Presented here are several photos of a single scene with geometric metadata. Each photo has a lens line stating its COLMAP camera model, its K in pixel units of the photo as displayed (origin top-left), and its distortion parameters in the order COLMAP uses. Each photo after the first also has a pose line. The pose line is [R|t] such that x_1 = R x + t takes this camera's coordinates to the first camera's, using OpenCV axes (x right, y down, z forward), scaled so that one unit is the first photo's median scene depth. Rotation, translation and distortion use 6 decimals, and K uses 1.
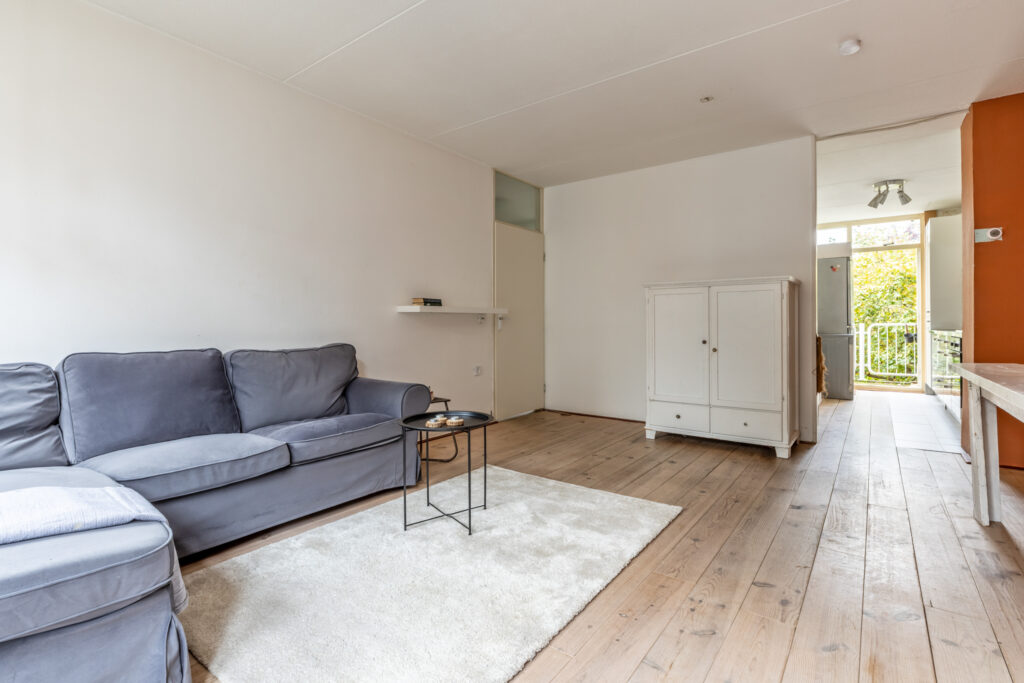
lens RADIAL K [[512.8, 0, 509.8], [0, 512.8, 320.3], [0, 0, 1]] dist [0.001654, -0.001552]
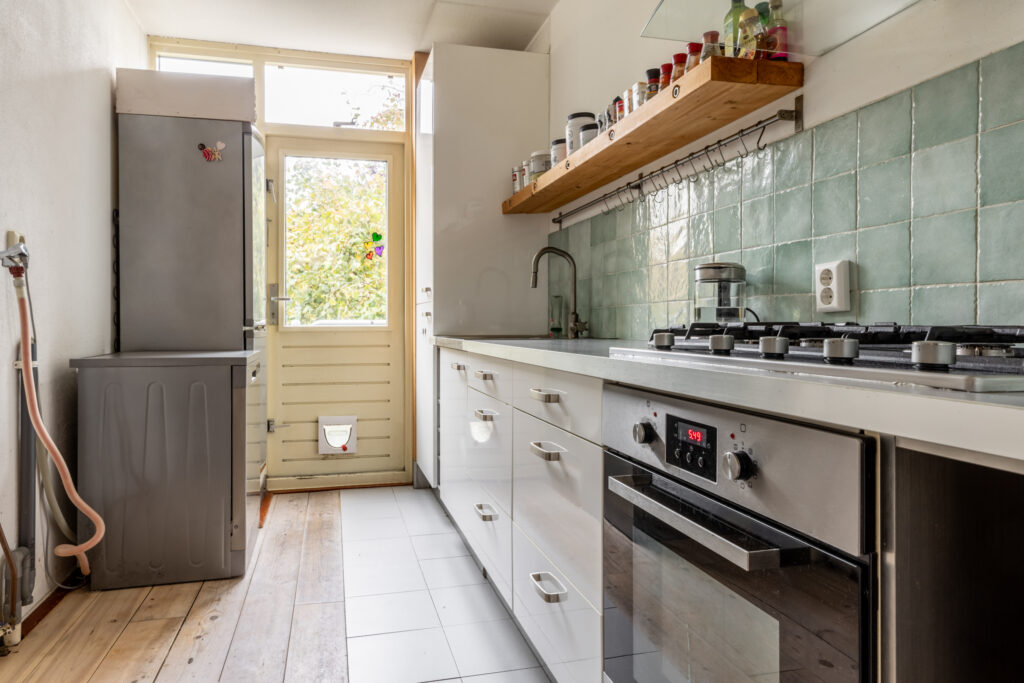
lens RADIAL K [[667.1, 0, 505.0], [0, 667.1, 331.8], [0, 0, 1]] dist [-0.003490, -0.000764]
pose [[0.638932, -0.007373, 0.769228, 0.753512], [-0.010143, 0.999786, 0.018008, 0.009217], [-0.769196, -0.019308, 0.638721, 1.025653]]
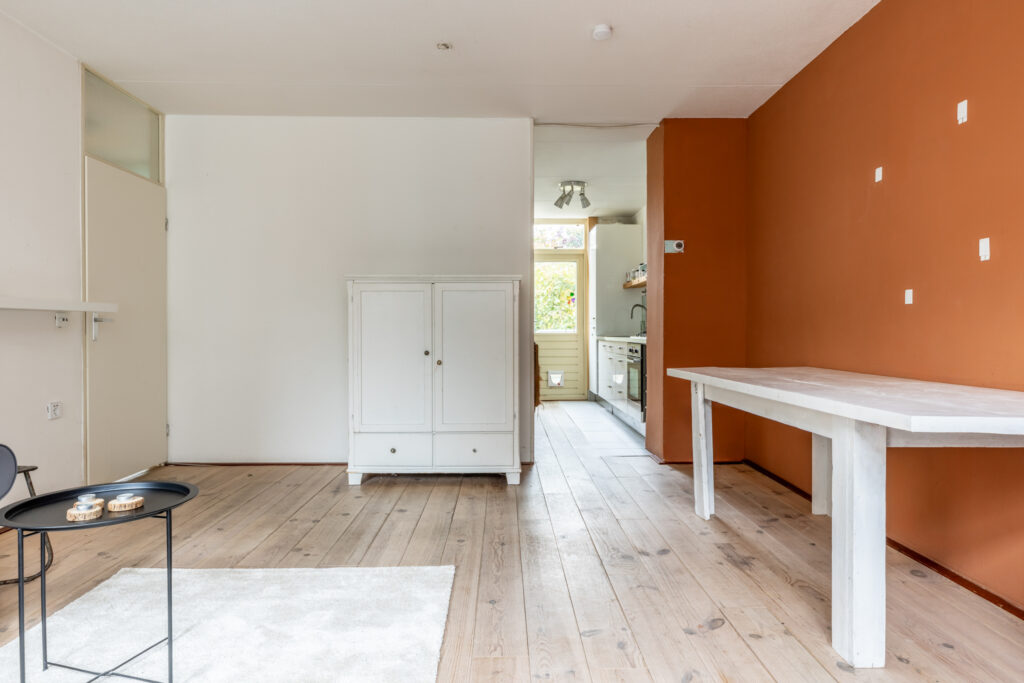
lens RADIAL K [[667.1, 0, 542.6], [0, 667.1, 333.7], [0, 0, 1]] dist [0.012177, -0.002614]
pose [[0.775289, -0.001276, 0.631606, -0.134484], [-0.007128, 0.999917, 0.010769, 0.000442], [-0.631567, -0.012851, 0.775215, 0.089518]]
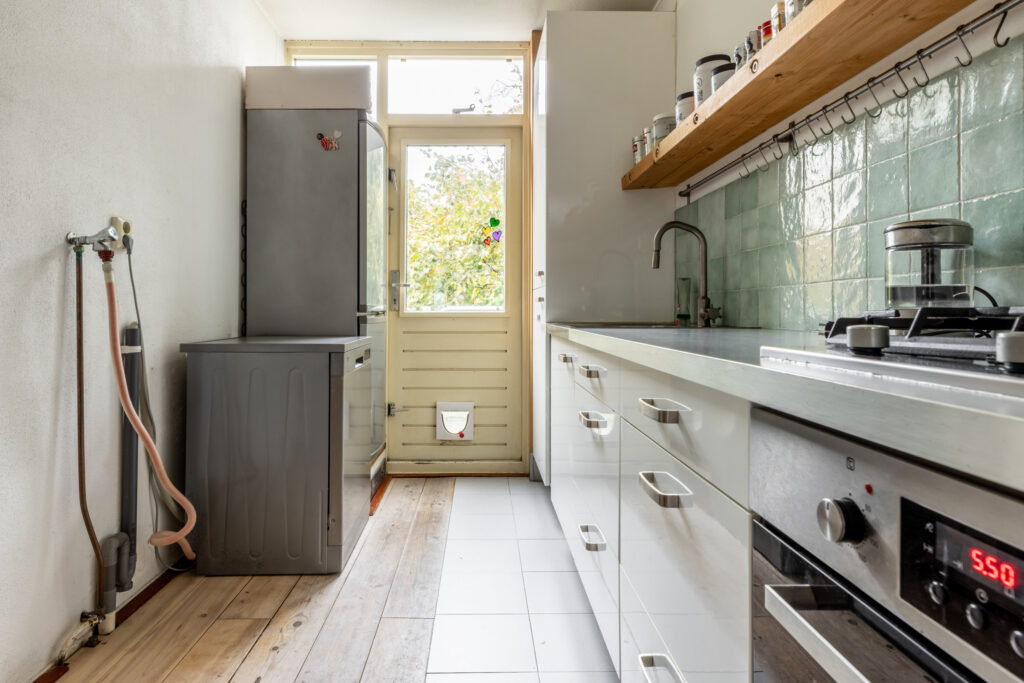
lens RADIAL K [[604.4, 0, 489.4], [0, 604.4, 305.4], [0, 0, 1]] dist [0.004685, -0.000817]
pose [[0.804781, 0.007828, 0.593521, 0.860330], [-0.010105, 0.999949, 0.000512, 0.010365], [-0.593486, -0.006410, 0.804818, 1.094893]]
